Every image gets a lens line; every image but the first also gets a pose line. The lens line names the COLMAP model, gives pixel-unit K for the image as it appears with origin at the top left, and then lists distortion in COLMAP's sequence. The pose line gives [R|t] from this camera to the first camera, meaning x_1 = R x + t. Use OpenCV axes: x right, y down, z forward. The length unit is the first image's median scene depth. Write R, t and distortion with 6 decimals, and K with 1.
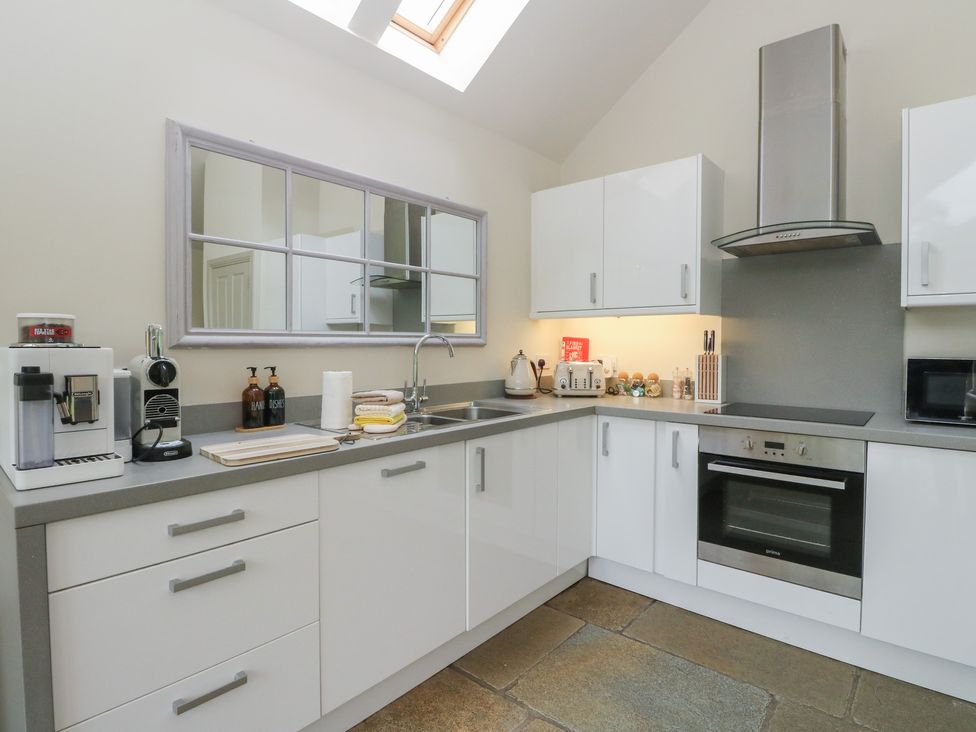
lens RADIAL K [[514.1, 0, 496.0], [0, 514.1, 358.1], [0, 0, 1]] dist [0.006306, -0.017051]
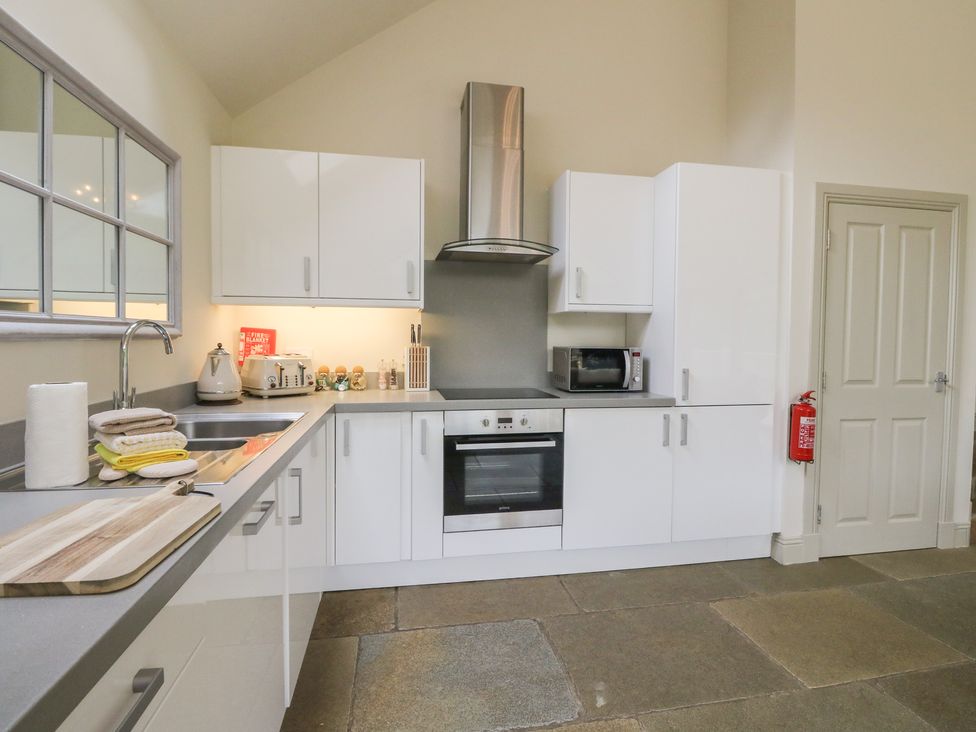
lens RADIAL K [[503.5, 0, 488.9], [0, 503.5, 356.7], [0, 0, 1]] dist [-0.003633, -0.001341]
pose [[0.638756, -0.025857, 0.768975, -0.361641], [0.014739, 0.999663, 0.021371, -0.007012], [-0.769268, -0.002317, 0.638922, 0.241872]]
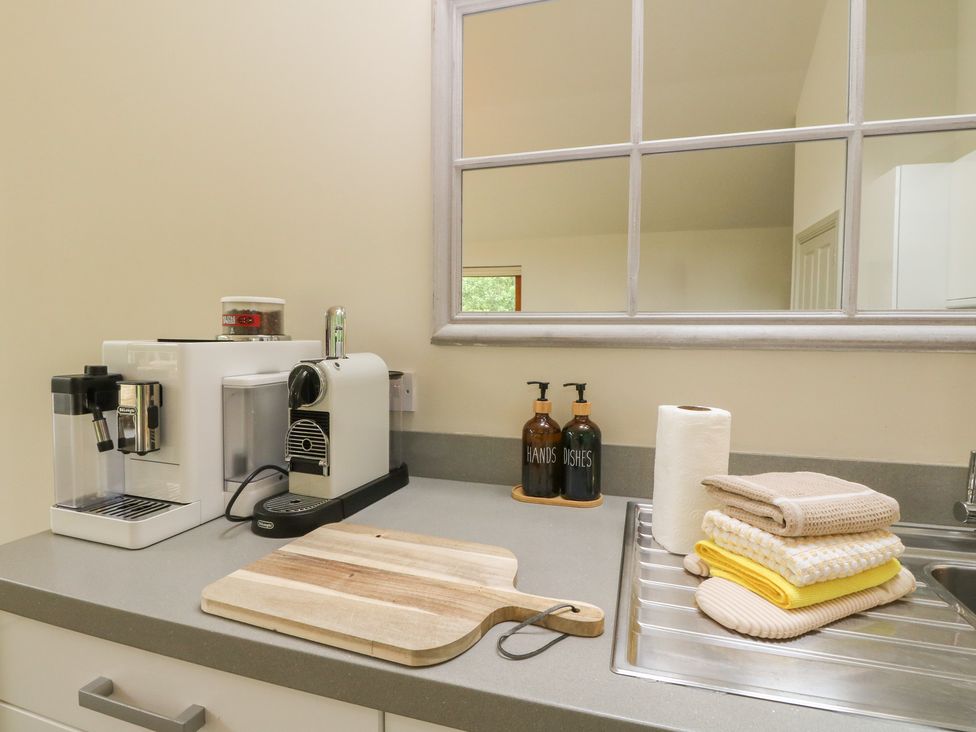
lens RADIAL K [[514.1, 0, 496.0], [0, 514.1, 358.1], [0, 0, 1]] dist [0.006306, -0.017051]
pose [[0.400444, 0.039231, -0.915481, -0.001600], [-0.033932, 0.999033, 0.027969, -0.016299], [0.915693, 0.019864, 0.401388, 0.587305]]
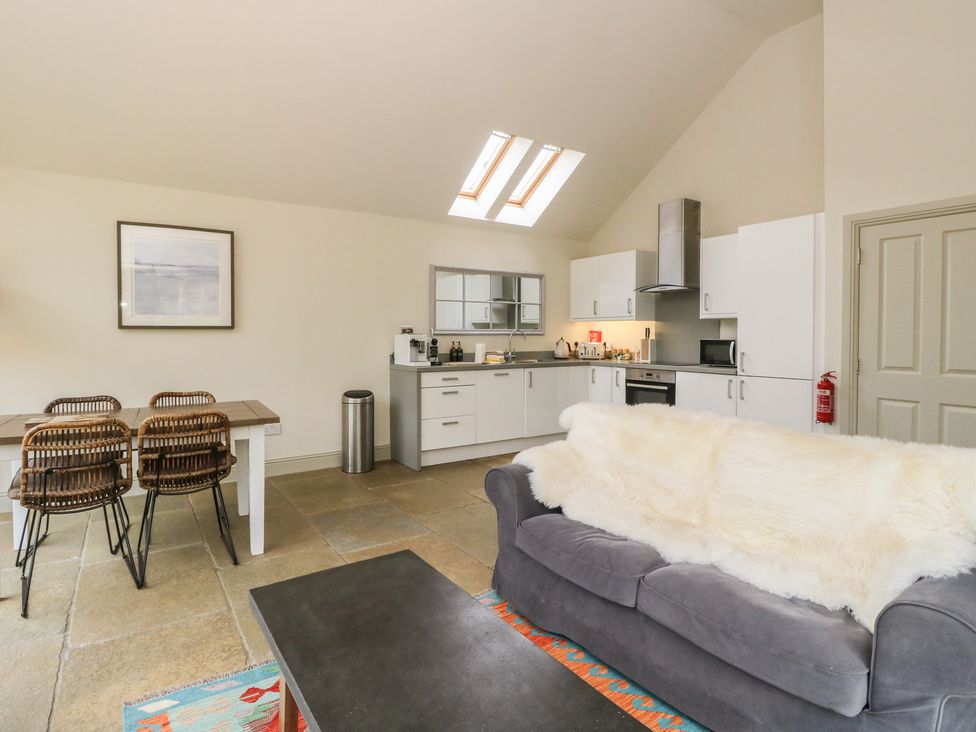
lens RADIAL K [[514.1, 0, 496.0], [0, 514.1, 358.1], [0, 0, 1]] dist [0.006306, -0.017051]
pose [[0.969006, 0.011183, -0.246782, 0.398015], [-0.007034, 0.999819, 0.017688, 0.046635], [0.246935, -0.015404, 0.968910, -1.446447]]
